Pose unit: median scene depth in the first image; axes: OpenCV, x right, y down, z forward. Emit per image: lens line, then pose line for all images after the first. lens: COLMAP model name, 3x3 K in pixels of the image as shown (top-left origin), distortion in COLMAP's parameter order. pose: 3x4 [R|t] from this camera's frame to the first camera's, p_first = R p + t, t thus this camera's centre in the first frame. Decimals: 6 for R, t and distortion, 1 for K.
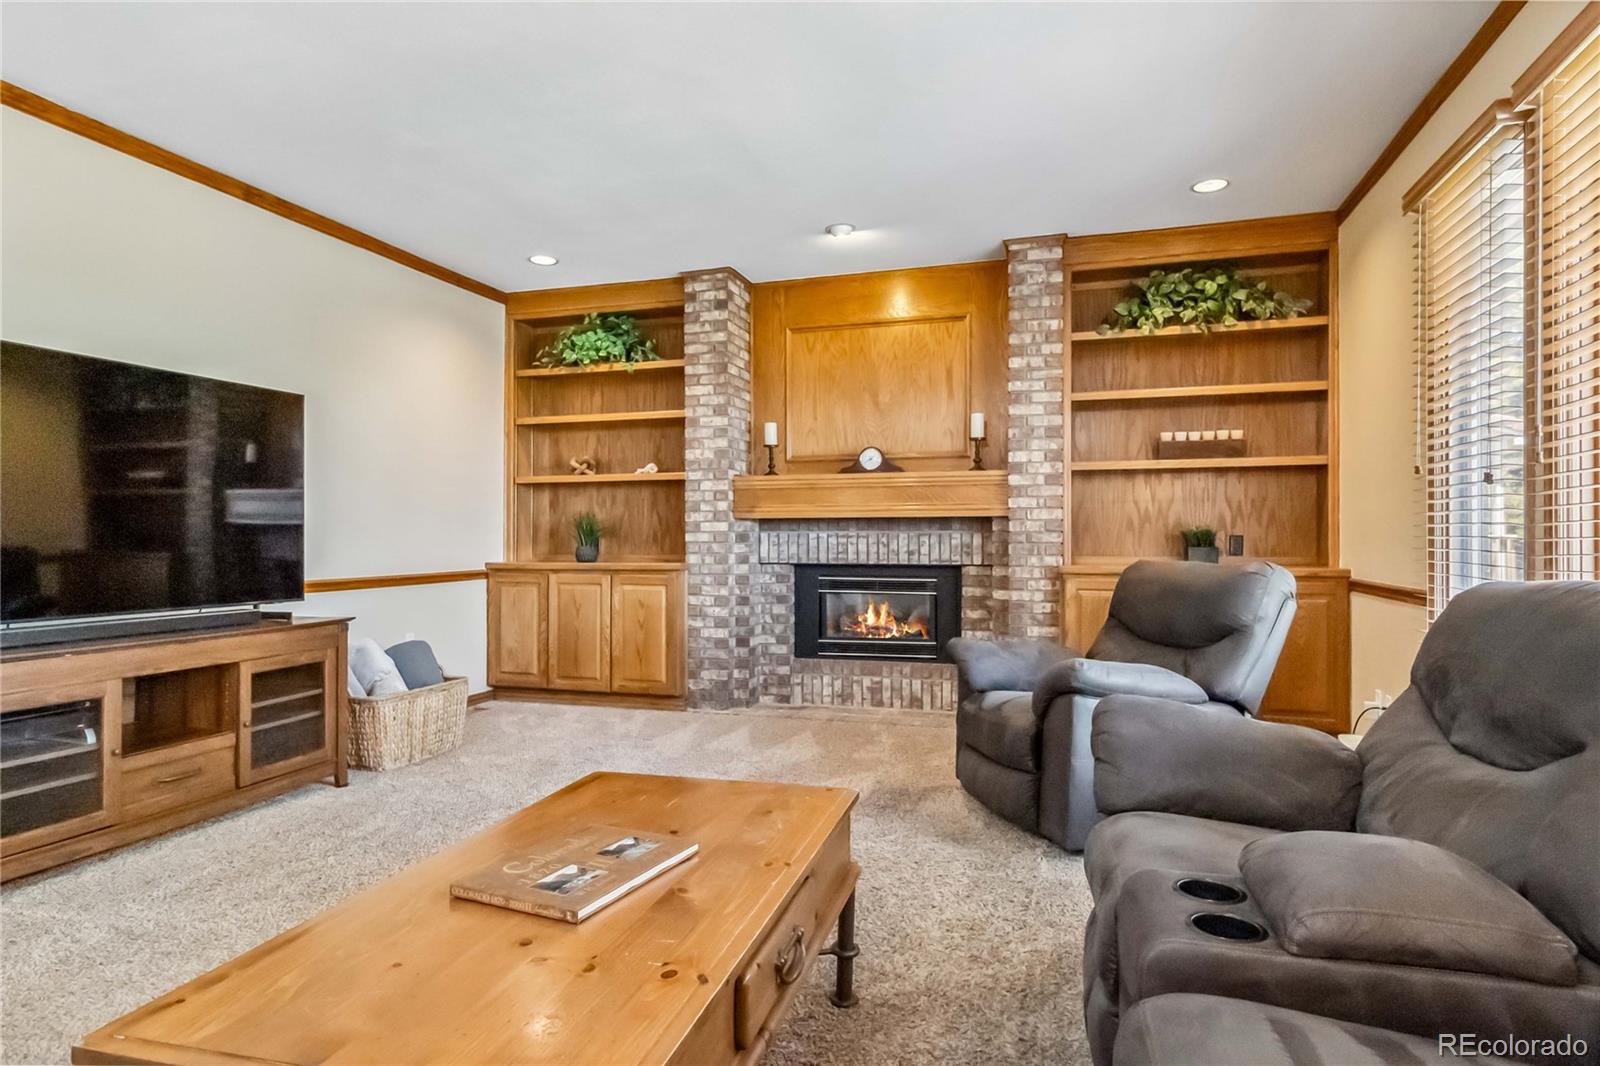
lens RADIAL K [[889.4, 0, 819.5], [0, 889.4, 537.5], [0, 0, 1]] dist [-0.000033, -0.000032]
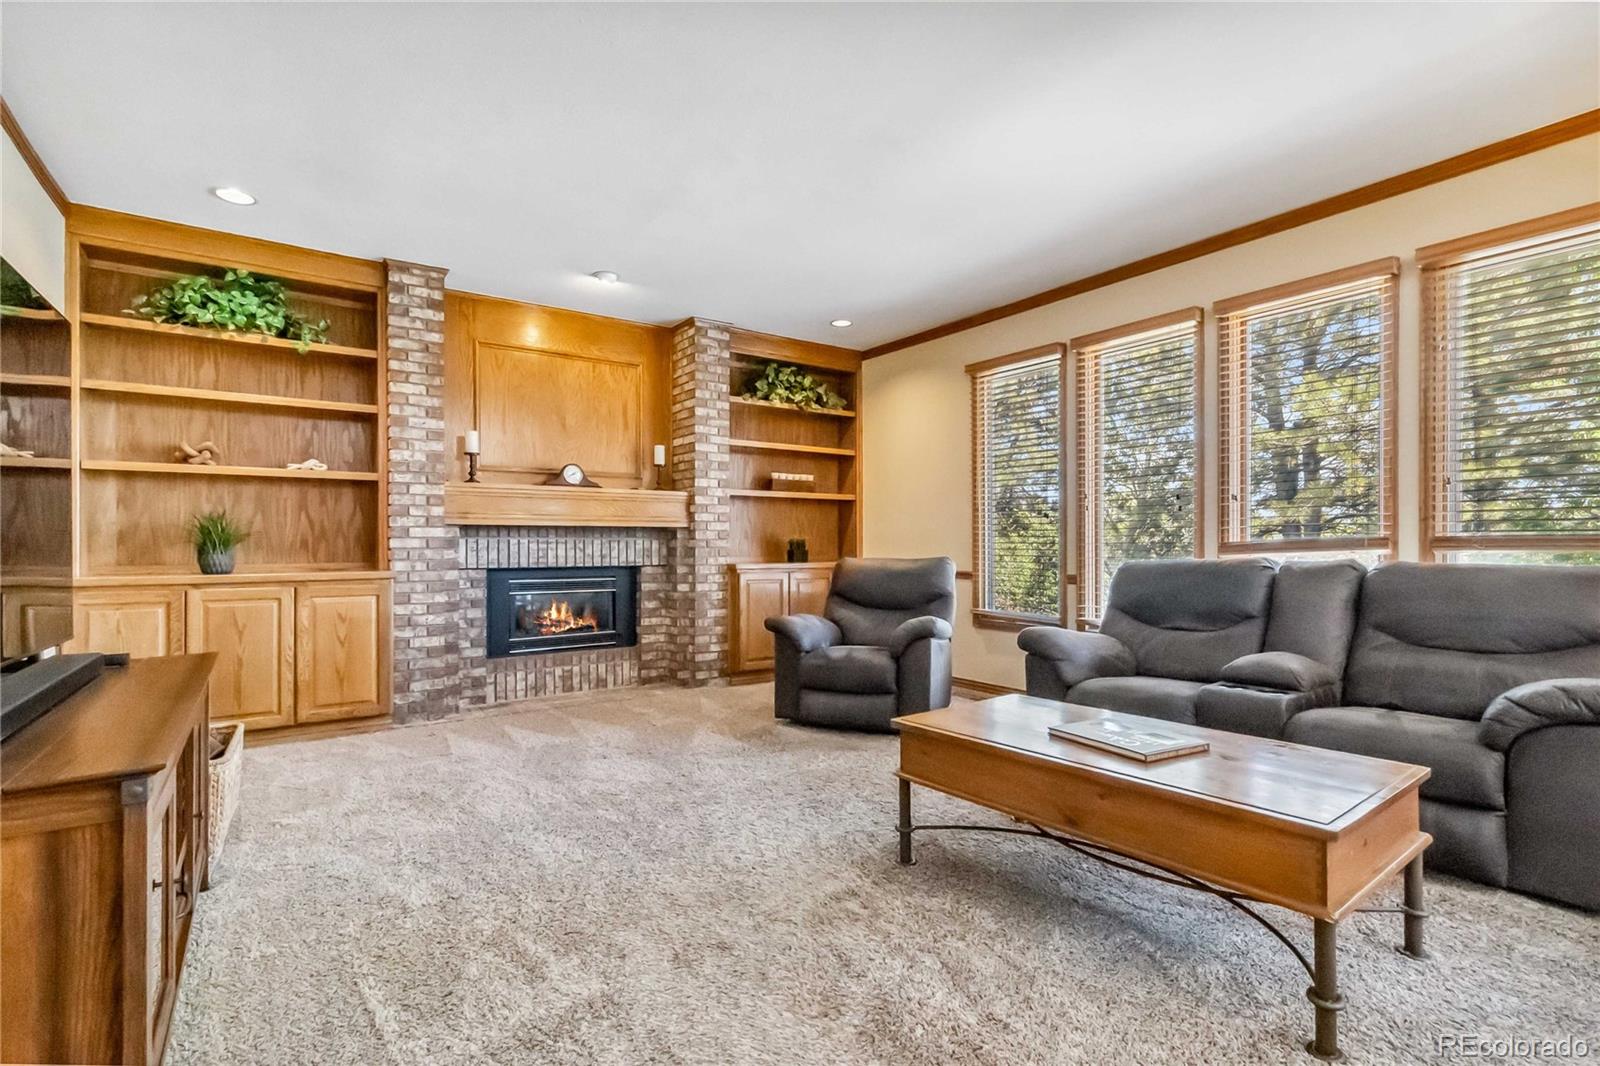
lens RADIAL K [[743.7, 0, 801.3], [0, 743.7, 544.0], [0, 0, 1]] dist [0.000076, 0.000139]
pose [[0.615663, 0.000214, 0.788010, -0.504176], [0.000063, 1.000000, -0.000322, 0.000968], [-0.788010, 0.000248, 0.615663, 0.180047]]
